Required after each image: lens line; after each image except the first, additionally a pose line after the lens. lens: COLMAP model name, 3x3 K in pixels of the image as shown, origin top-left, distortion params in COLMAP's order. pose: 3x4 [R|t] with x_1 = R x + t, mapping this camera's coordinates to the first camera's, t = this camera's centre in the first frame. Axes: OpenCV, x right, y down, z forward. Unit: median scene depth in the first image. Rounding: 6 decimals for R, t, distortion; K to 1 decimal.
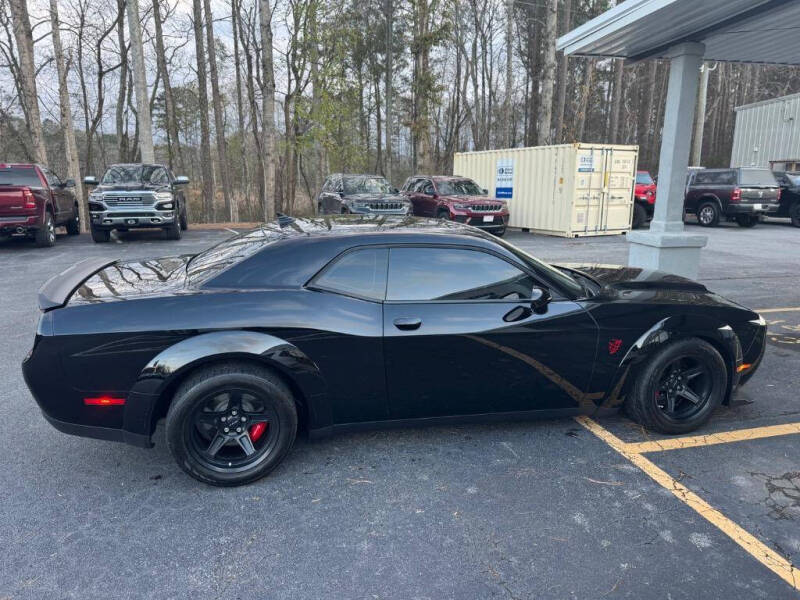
lens RADIAL K [[575.1, 0, 400.0], [0, 575.1, 300.0], [0, 0, 1]] dist [0.108277, -0.176790]
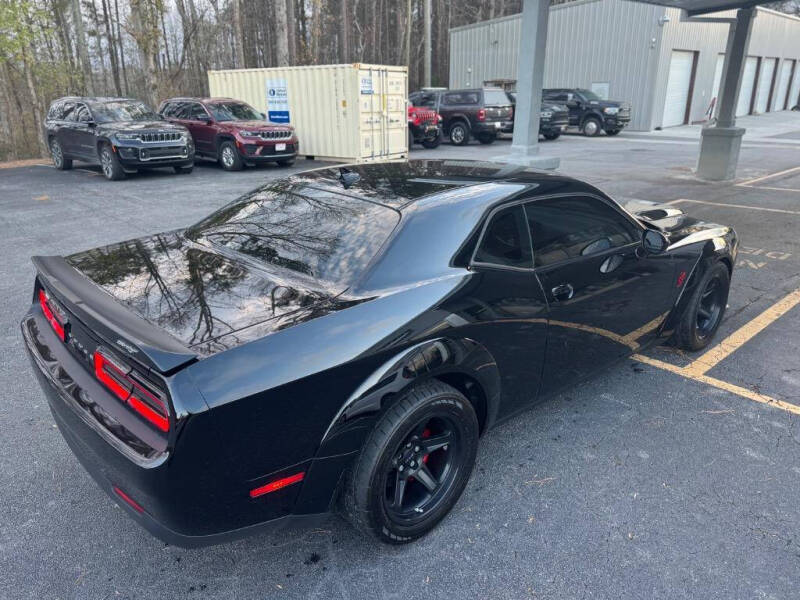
lens RADIAL K [[575.1, 0, 400.0], [0, 575.1, 300.0], [0, 0, 1]] dist [0.108277, -0.176790]
pose [[0.884057, -0.164246, 0.437569, -0.123159], [0.107290, 0.982534, 0.152037, -0.022062], [-0.454898, -0.087462, 0.886238, 0.073838]]
